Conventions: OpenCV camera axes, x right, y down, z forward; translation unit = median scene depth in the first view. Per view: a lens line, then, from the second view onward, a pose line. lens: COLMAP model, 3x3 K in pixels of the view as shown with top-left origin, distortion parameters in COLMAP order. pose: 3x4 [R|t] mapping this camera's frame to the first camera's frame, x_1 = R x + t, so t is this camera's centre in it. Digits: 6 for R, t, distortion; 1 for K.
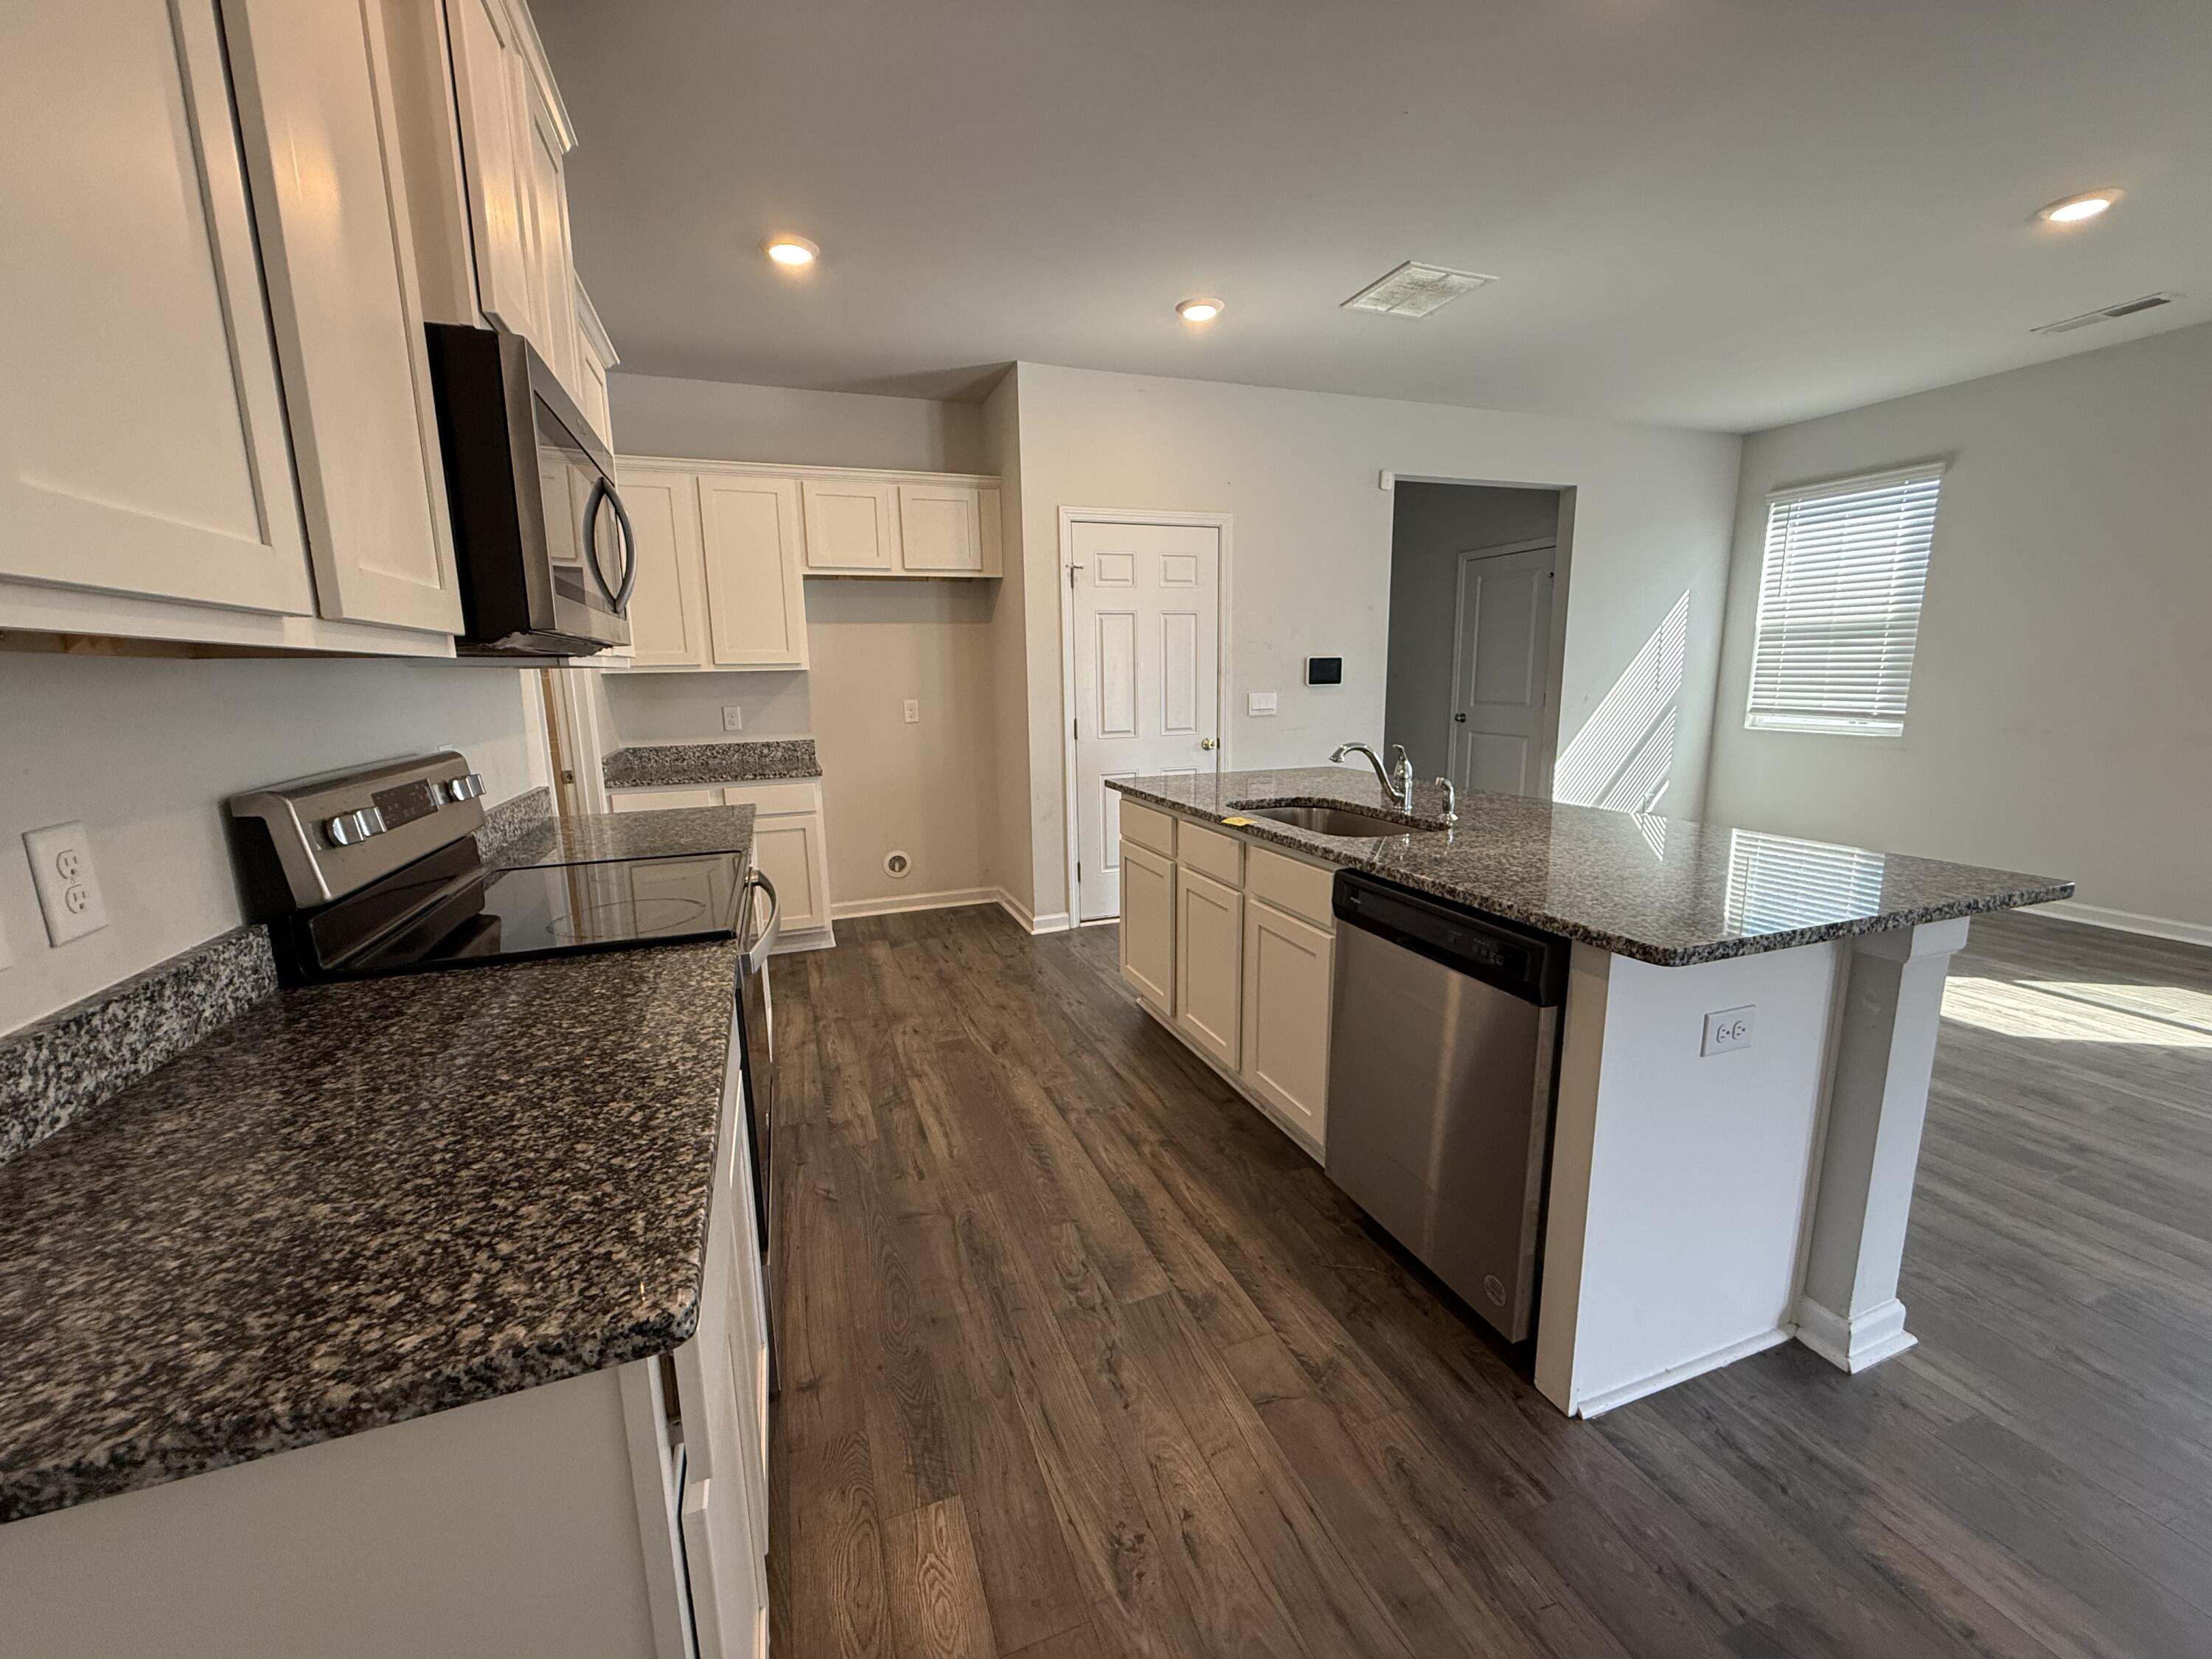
lens RADIAL K [[880.7, 0, 1099.2], [0, 880.7, 828.8], [0, 0, 1]] dist [-0.000586, 0.000419]
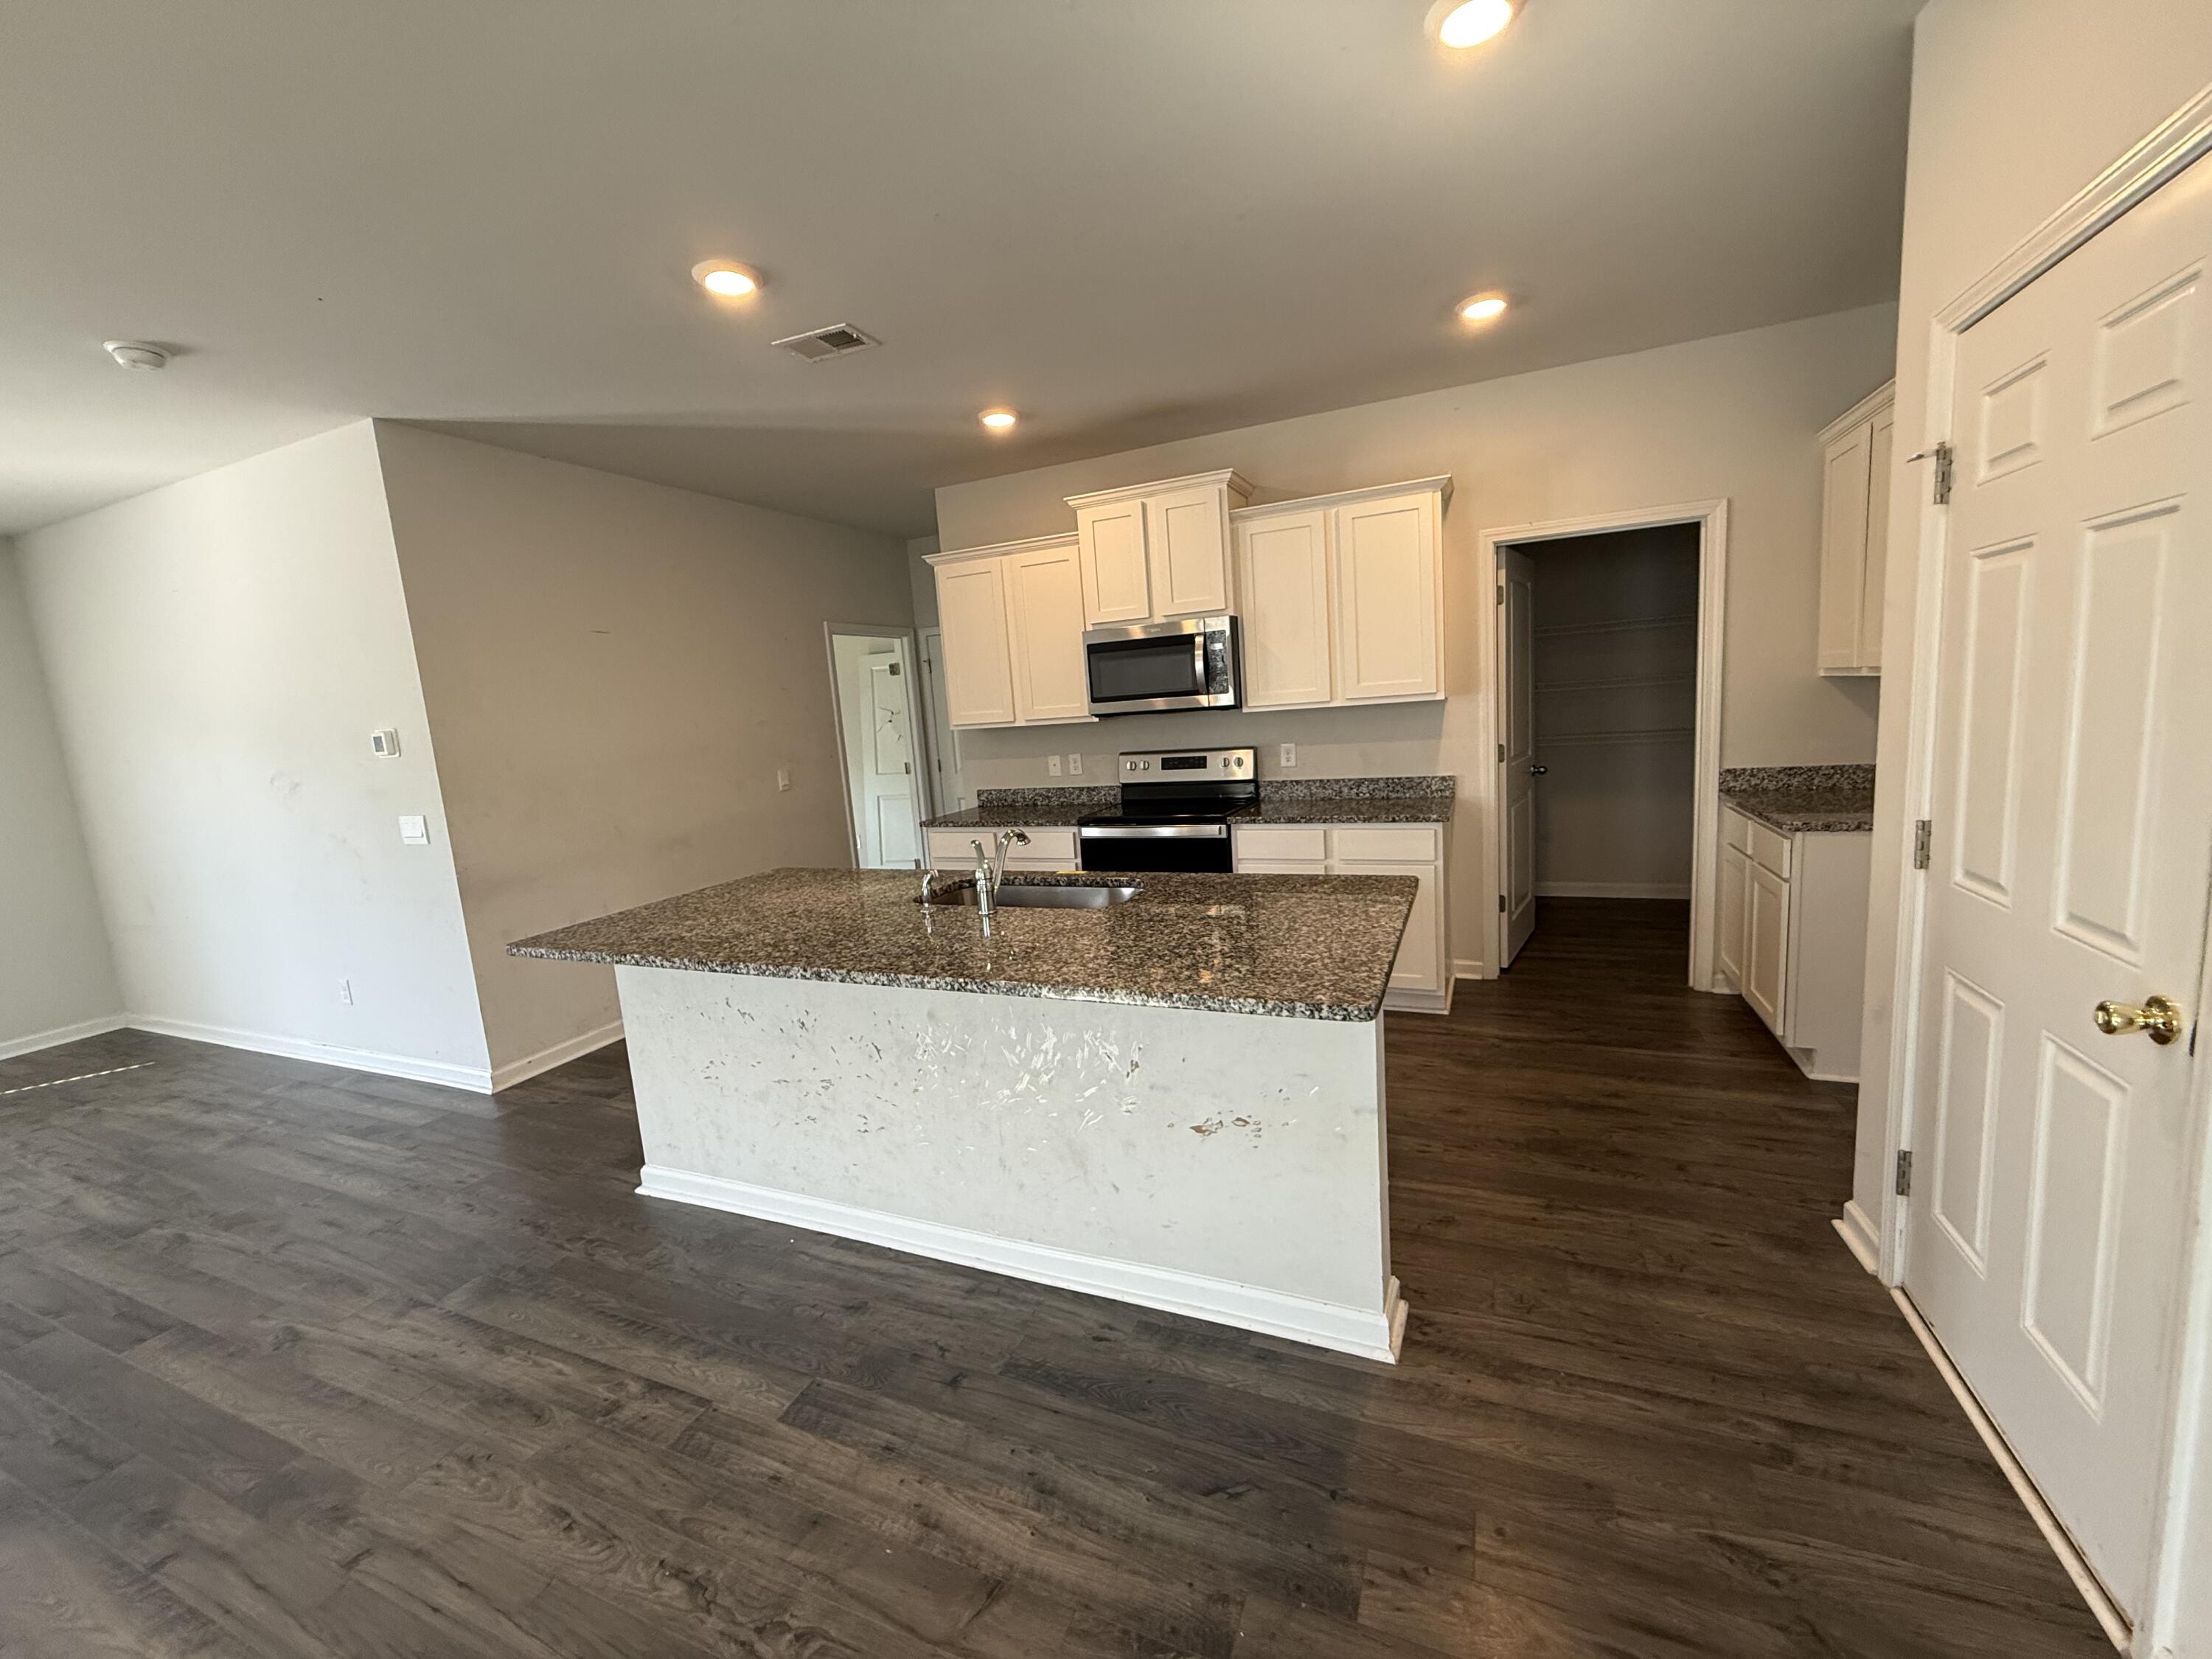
lens RADIAL K [[880.7, 0, 1102.4], [0, 880.7, 831.5], [0, 0, 1]] dist [-0.000586, 0.000419]
pose [[-0.687131, 0.167919, -0.706863, 0.882774], [-0.049438, 0.959863, 0.276078, -0.355506], [0.724850, 0.224647, -0.651250, 1.630303]]
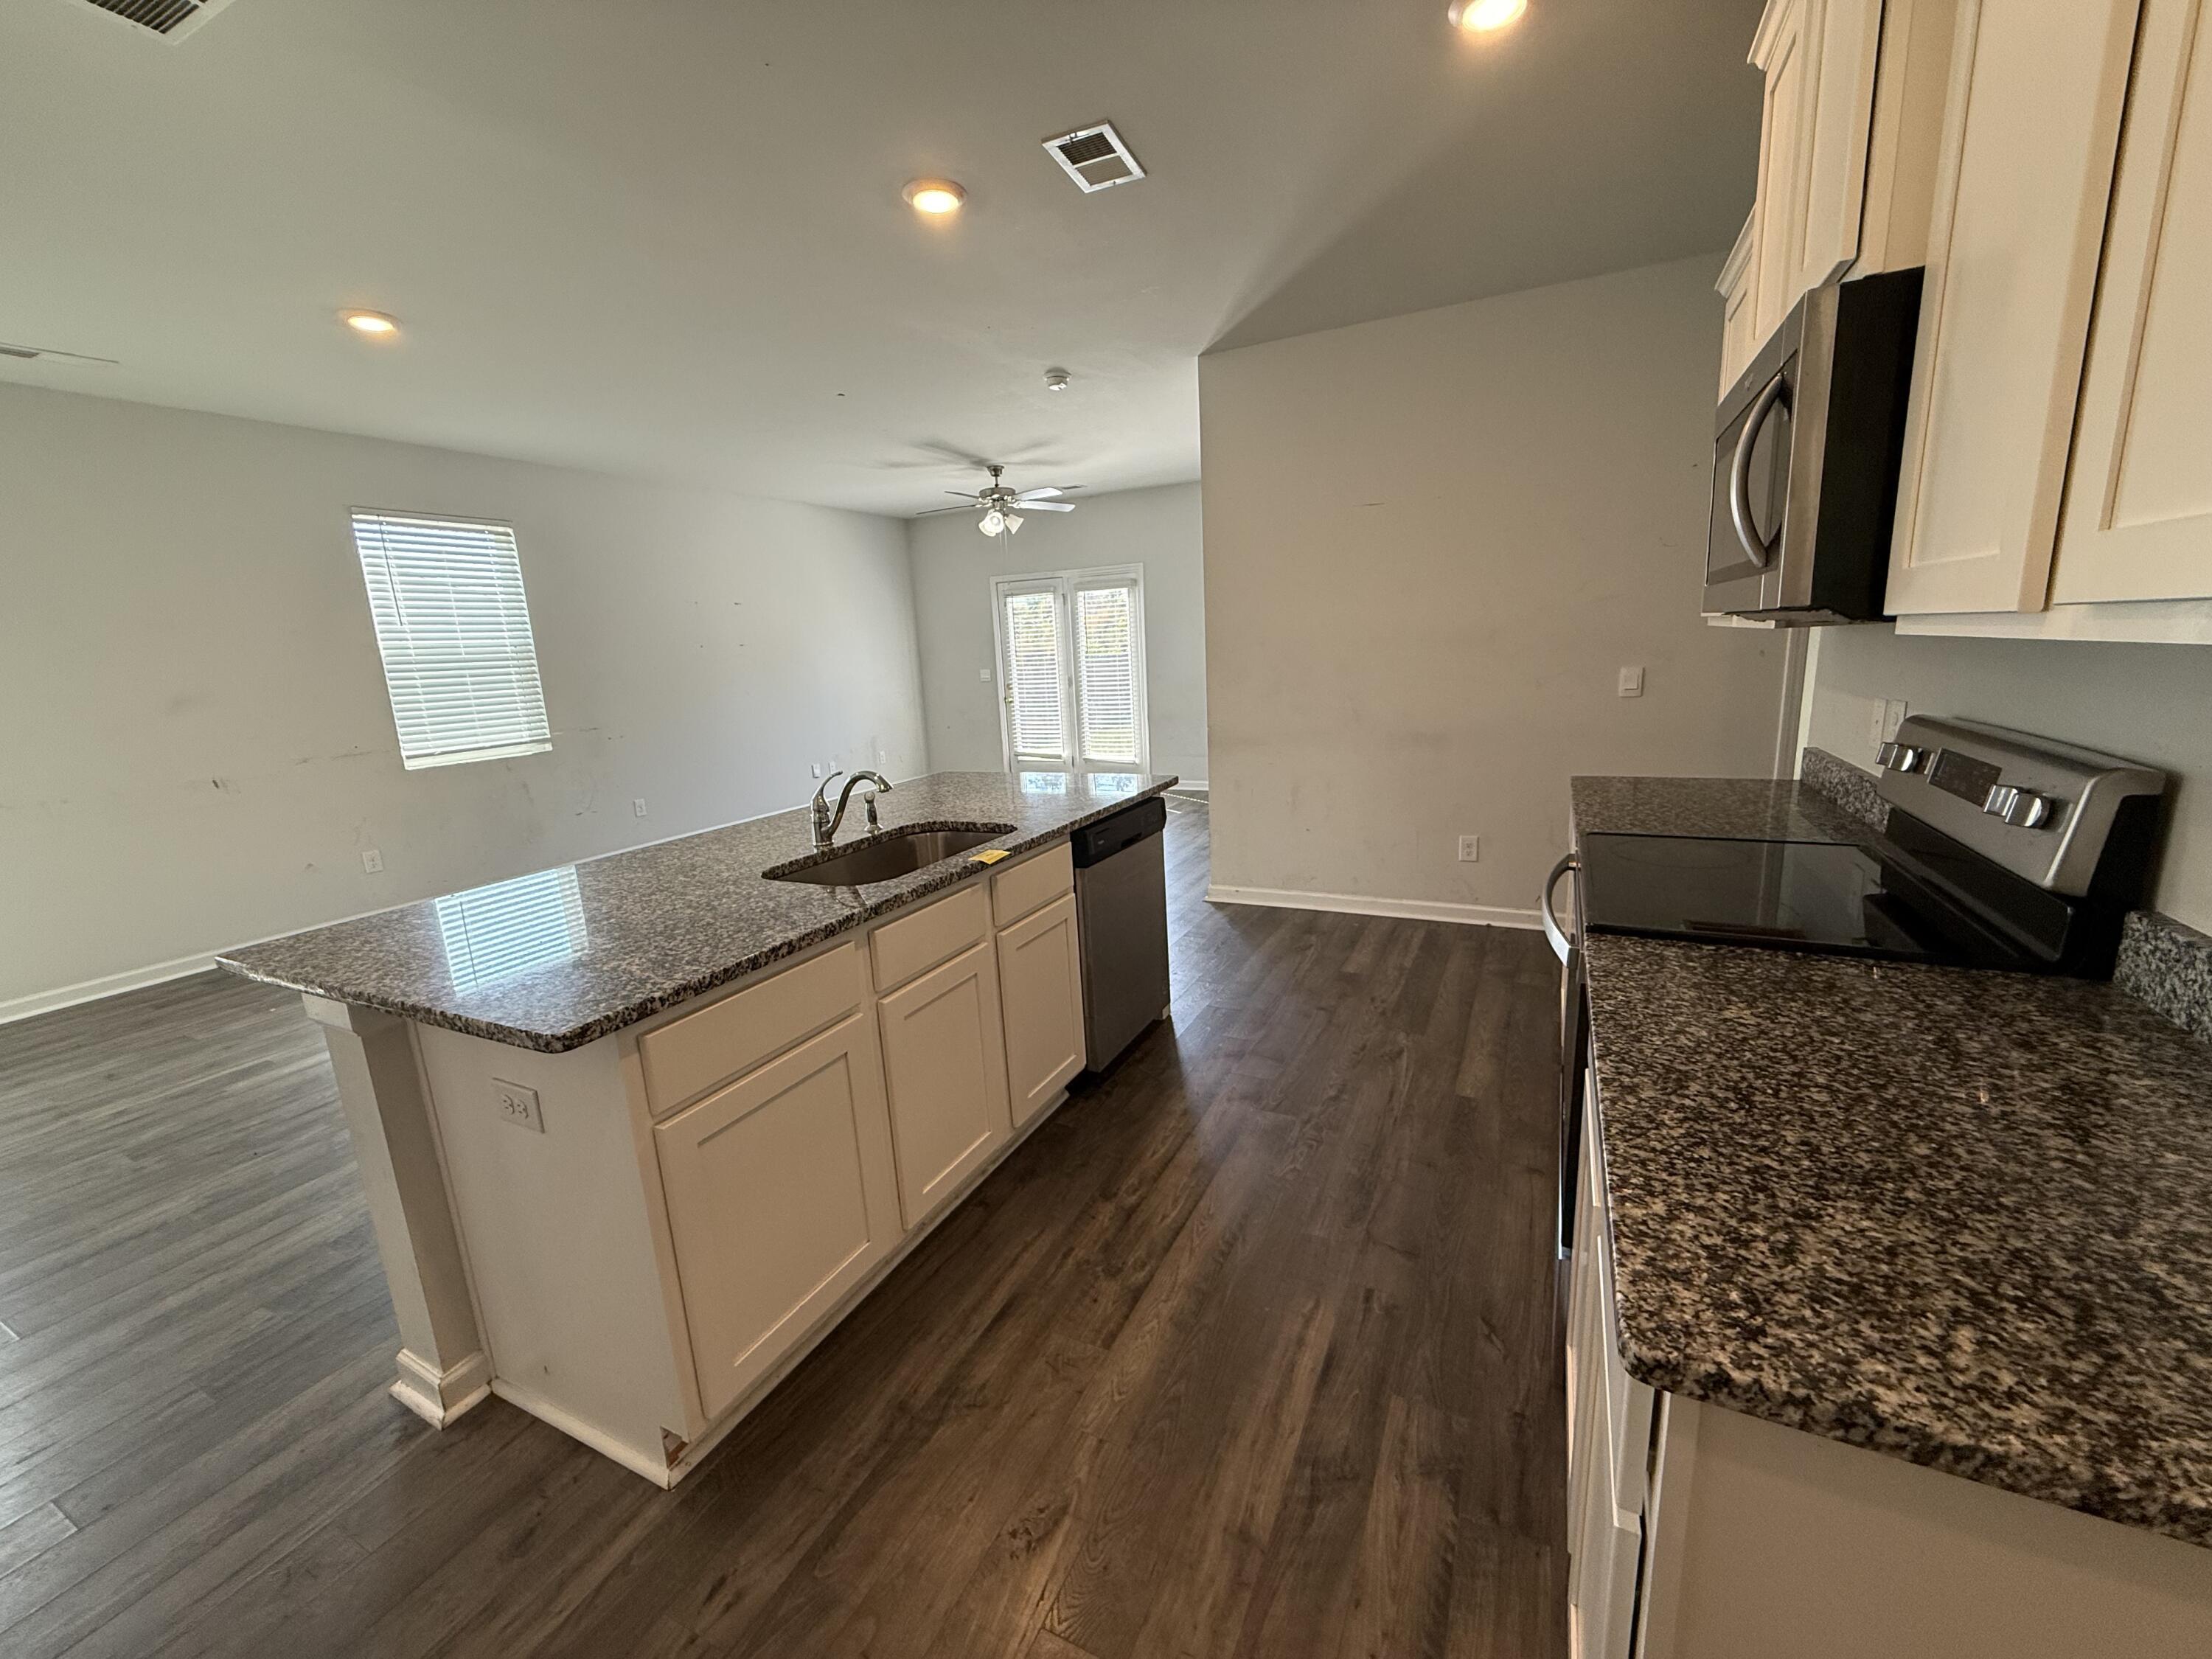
lens RADIAL K [[880.7, 0, 1102.1], [0, 880.7, 832.6], [0, 0, 1]] dist [-0.000586, 0.000419]
pose [[-0.684395, -0.104411, 0.721597, -0.498088], [0.191017, 0.929448, 0.315656, -0.259932], [-0.703645, 0.353870, -0.616165, 1.321960]]
